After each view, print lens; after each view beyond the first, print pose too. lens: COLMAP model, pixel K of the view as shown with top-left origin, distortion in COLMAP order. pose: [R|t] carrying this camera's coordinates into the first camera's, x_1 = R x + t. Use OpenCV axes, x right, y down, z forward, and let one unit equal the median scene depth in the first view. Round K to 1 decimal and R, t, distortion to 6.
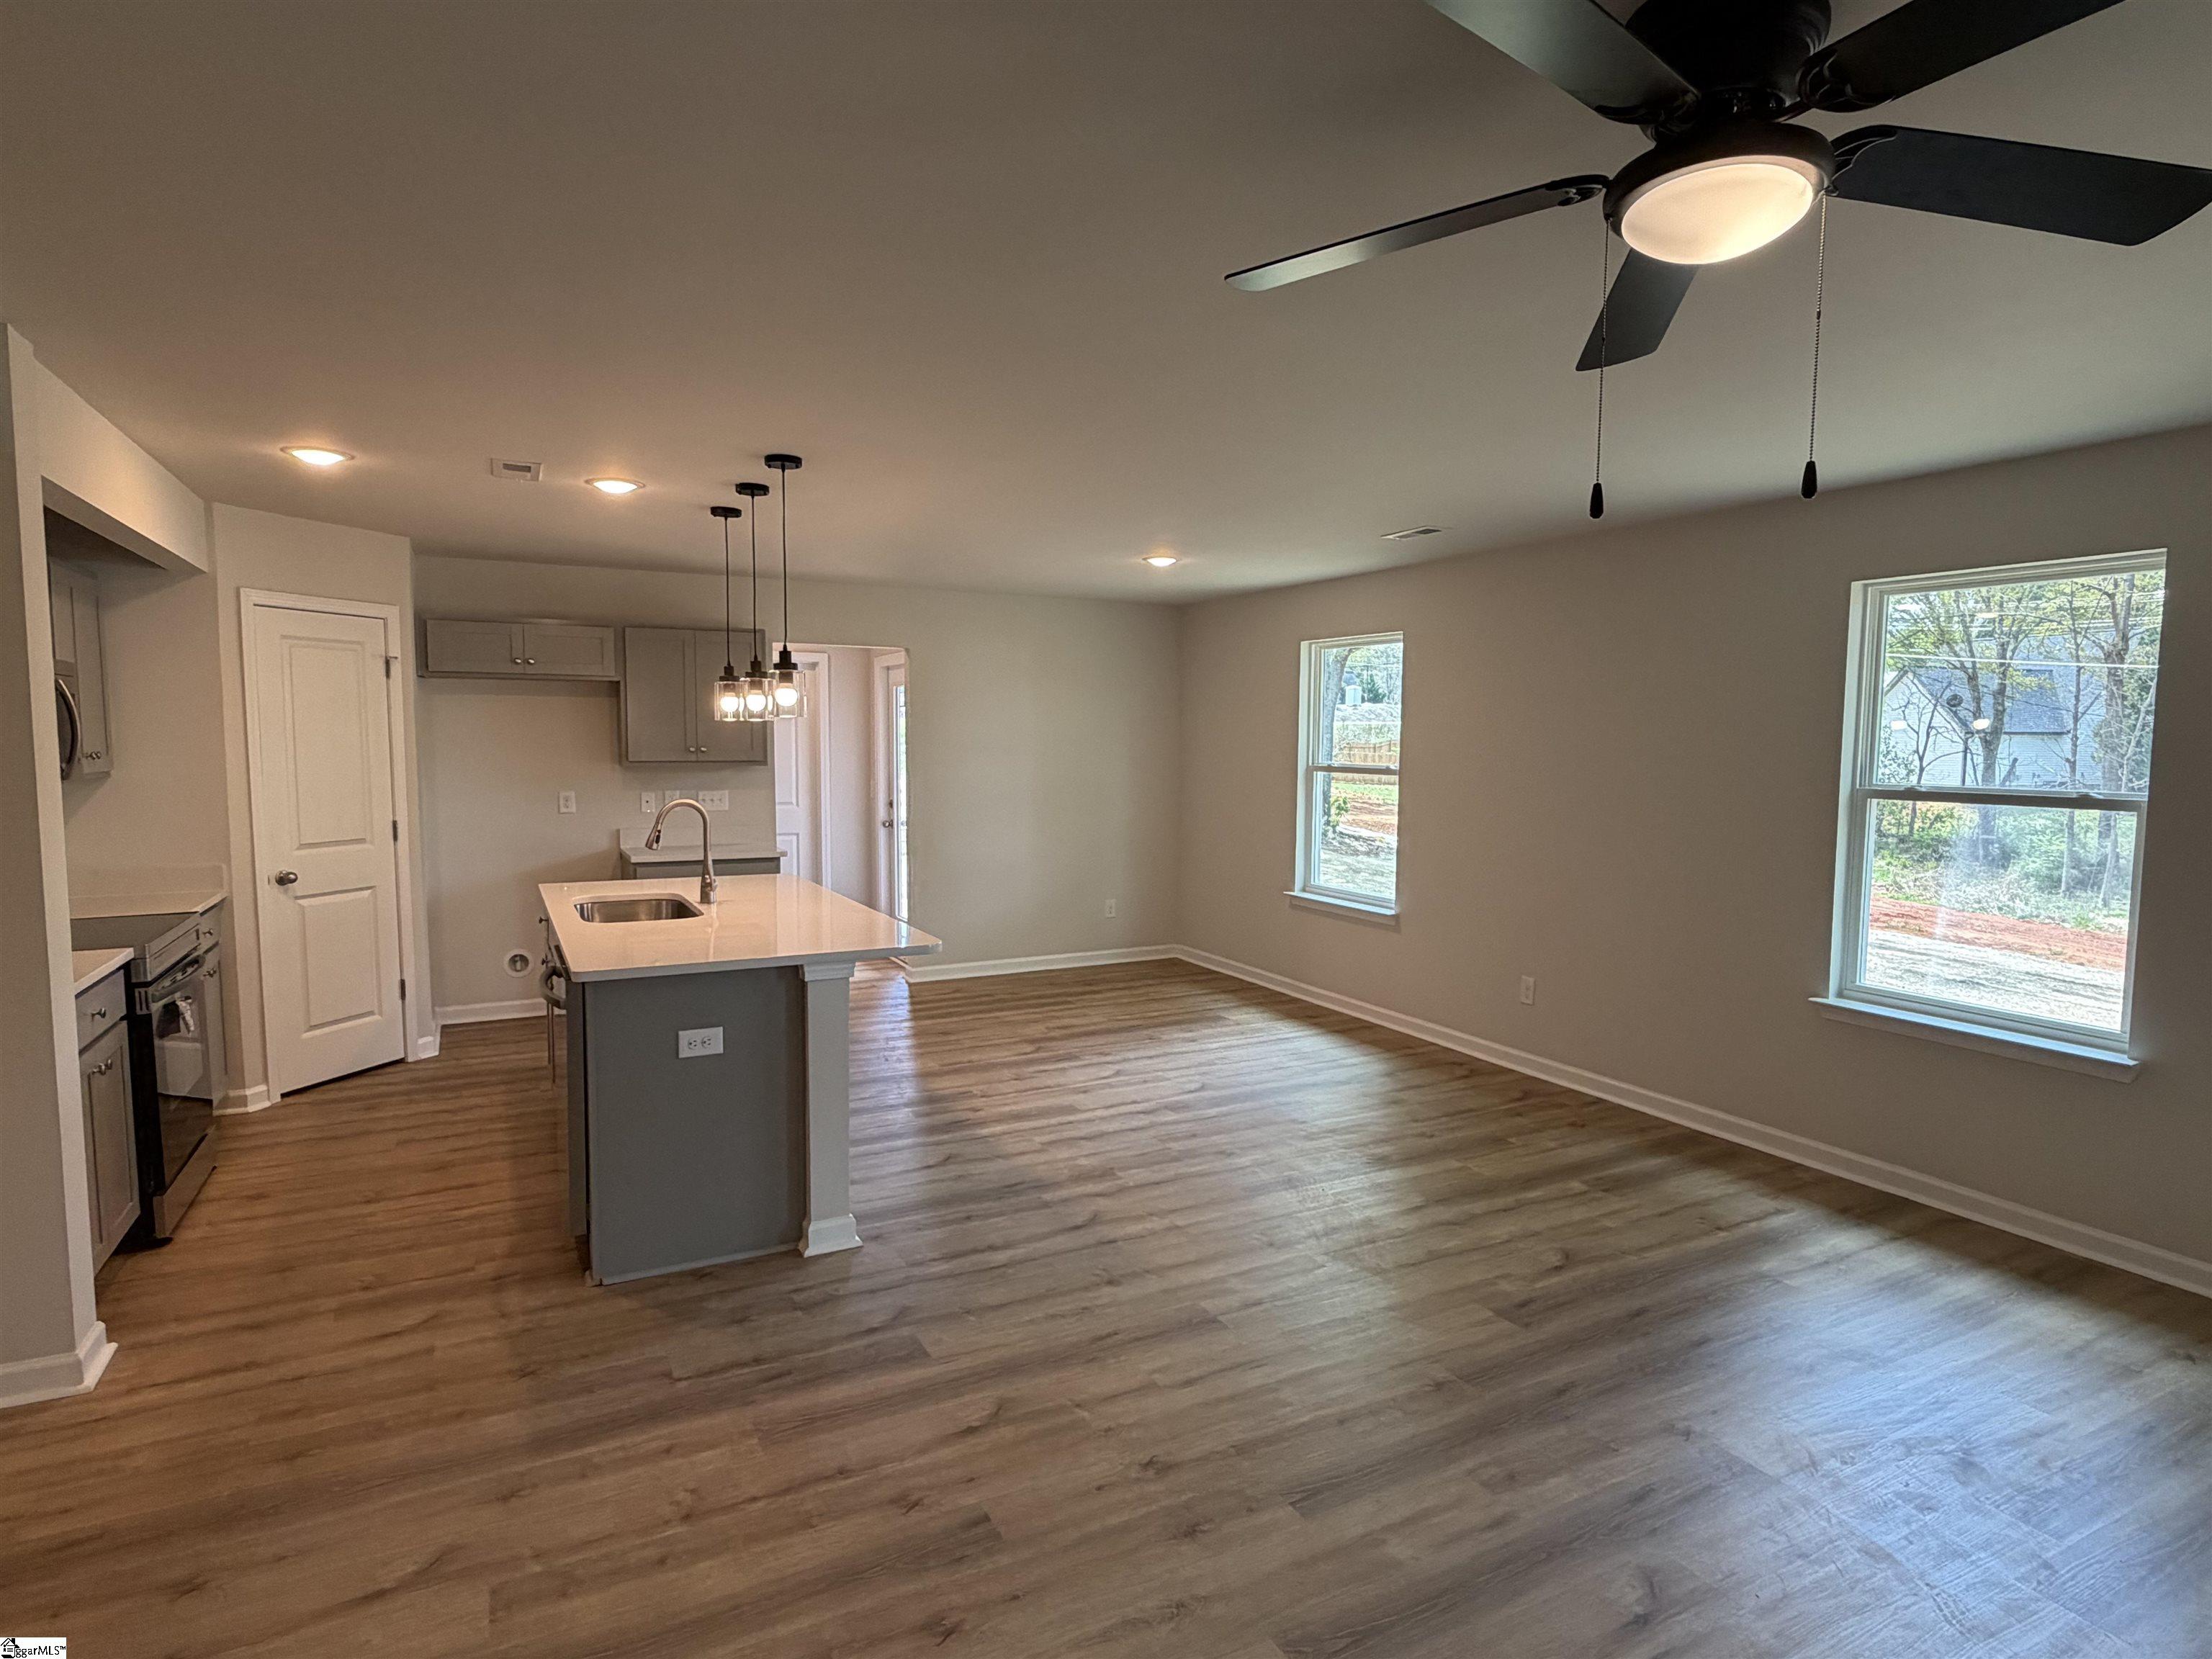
lens RADIAL K [[1181.6, 0, 1100.2], [0, 1181.6, 834.3], [0, 0, 1]] dist [-0.010054, 0.000951]
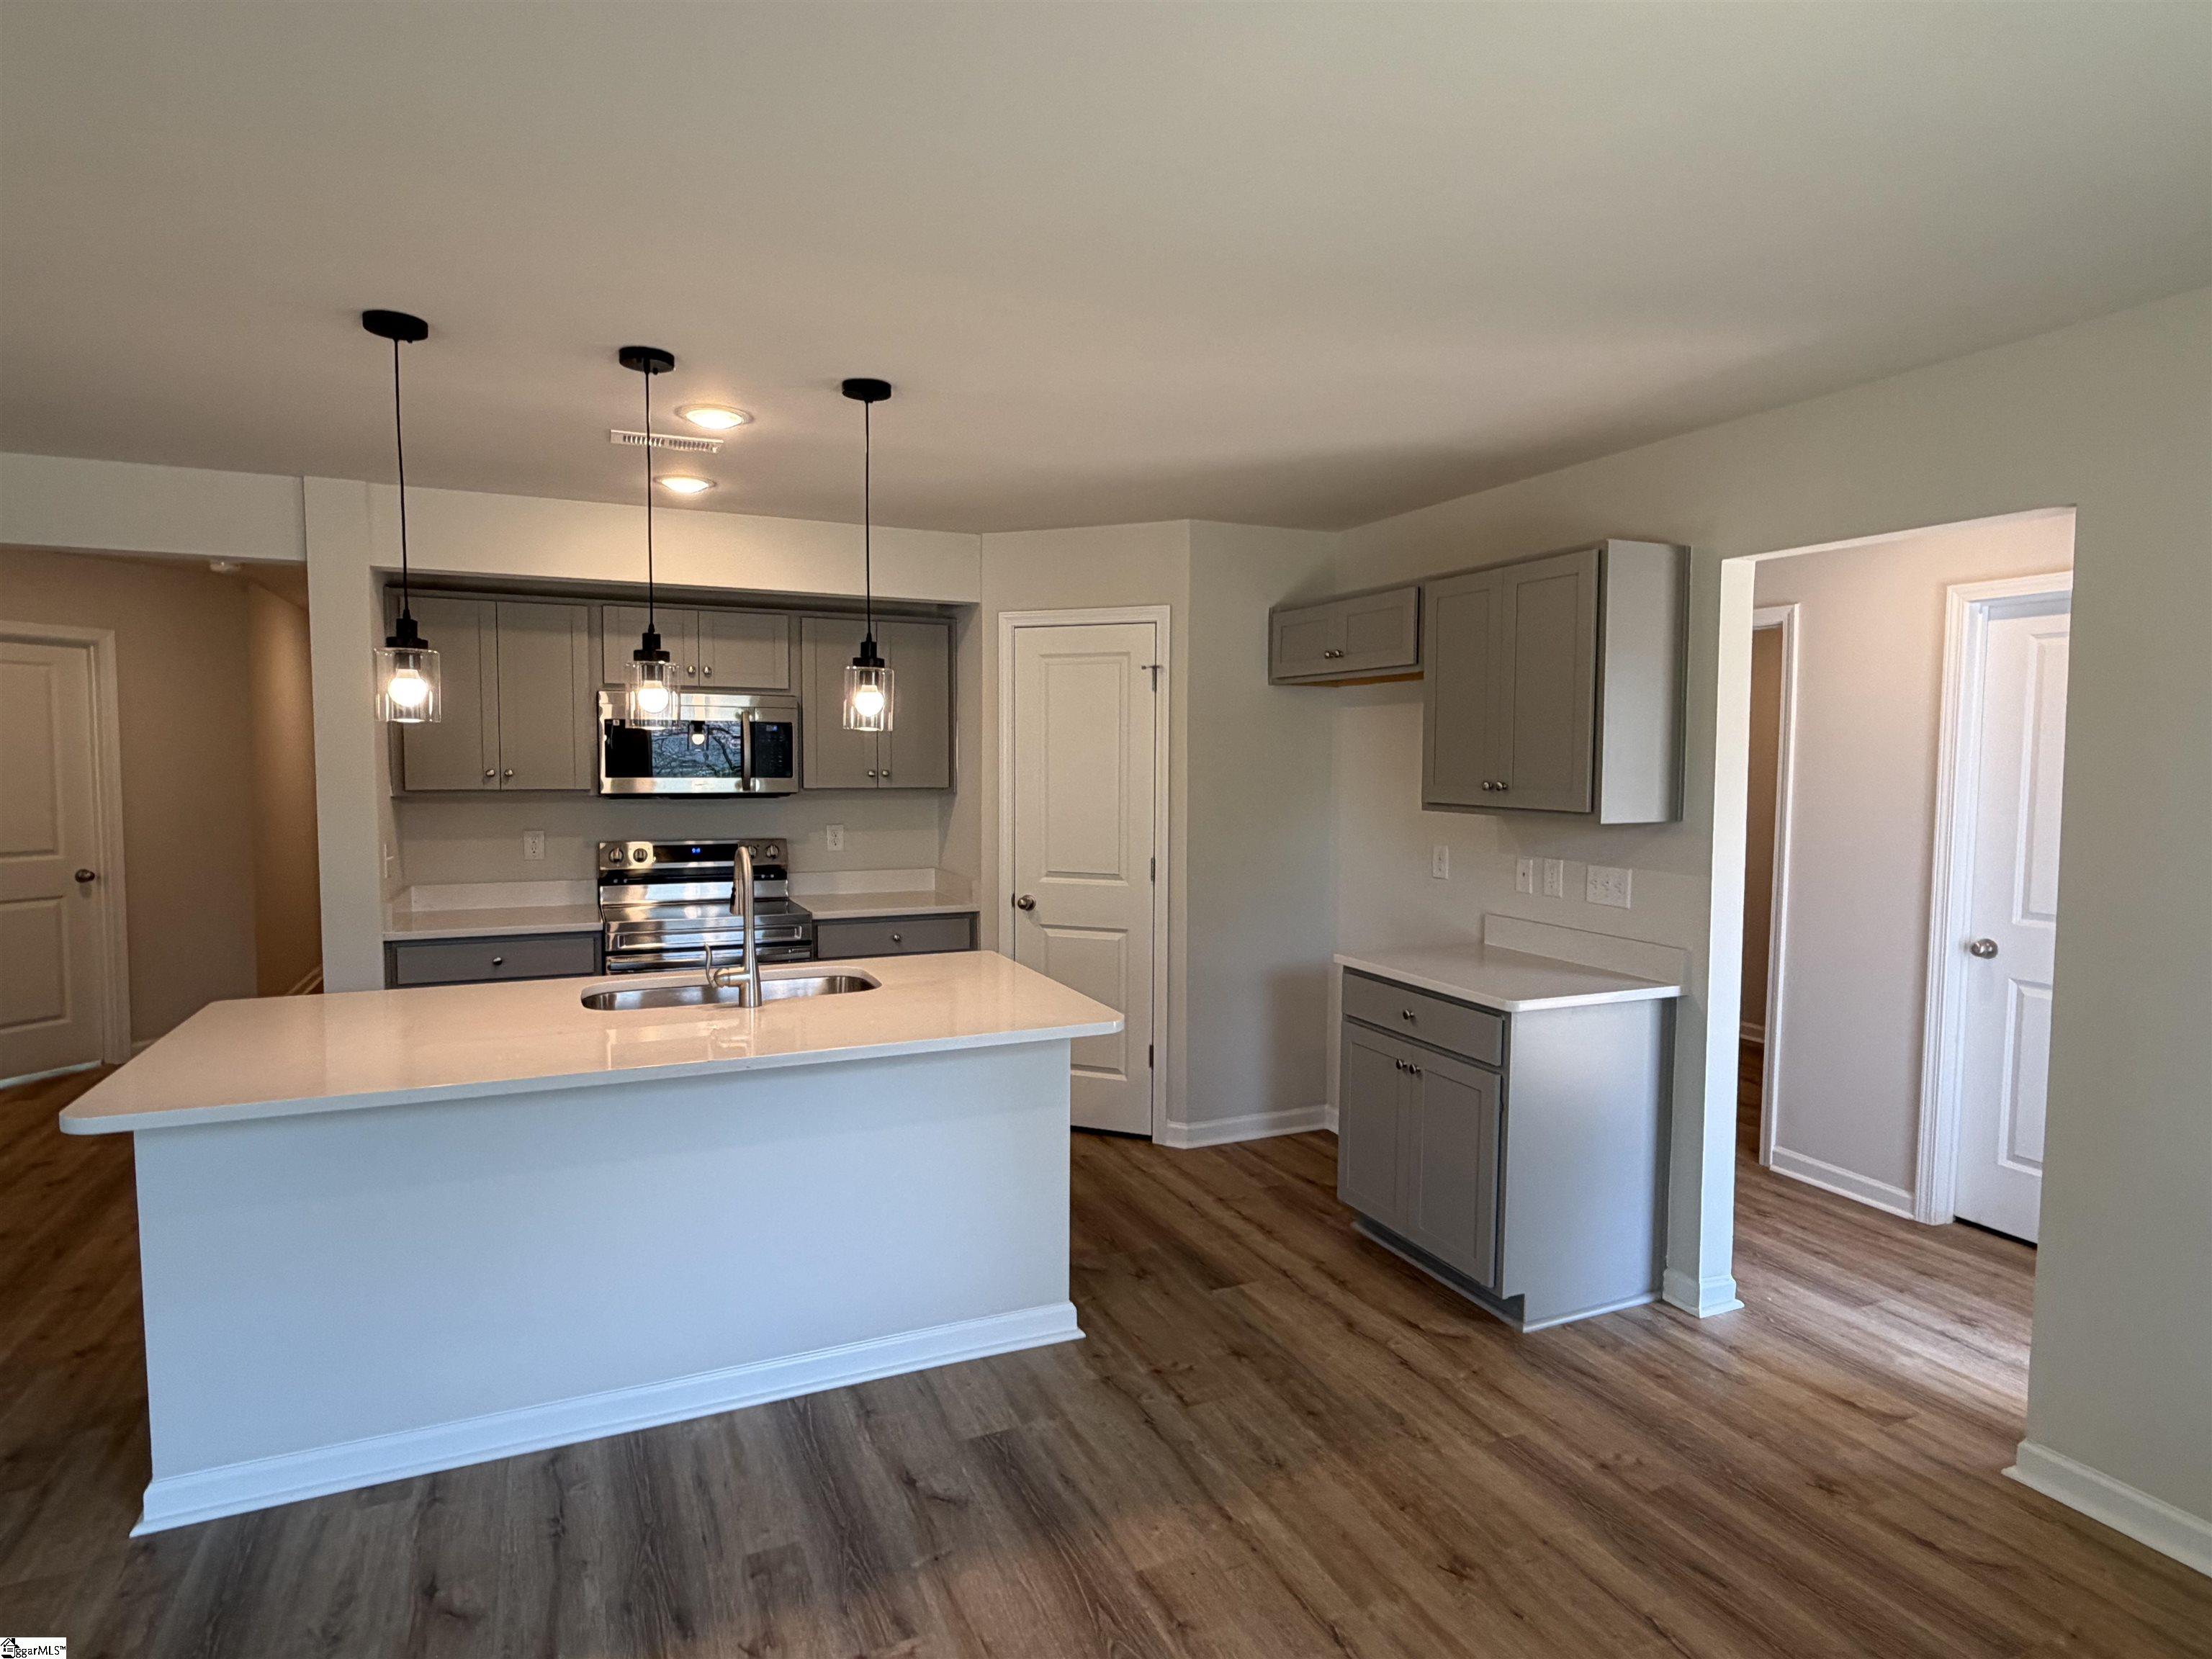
lens RADIAL K [[1181.6, 0, 1102.2], [0, 1181.6, 829.2], [0, 0, 1]] dist [-0.010054, 0.000951]
pose [[-0.045559, 0.055513, -0.997418, 0.256690], [-0.092477, 0.993933, 0.059544, -0.080583], [0.994672, 0.094951, -0.040149, 1.000422]]
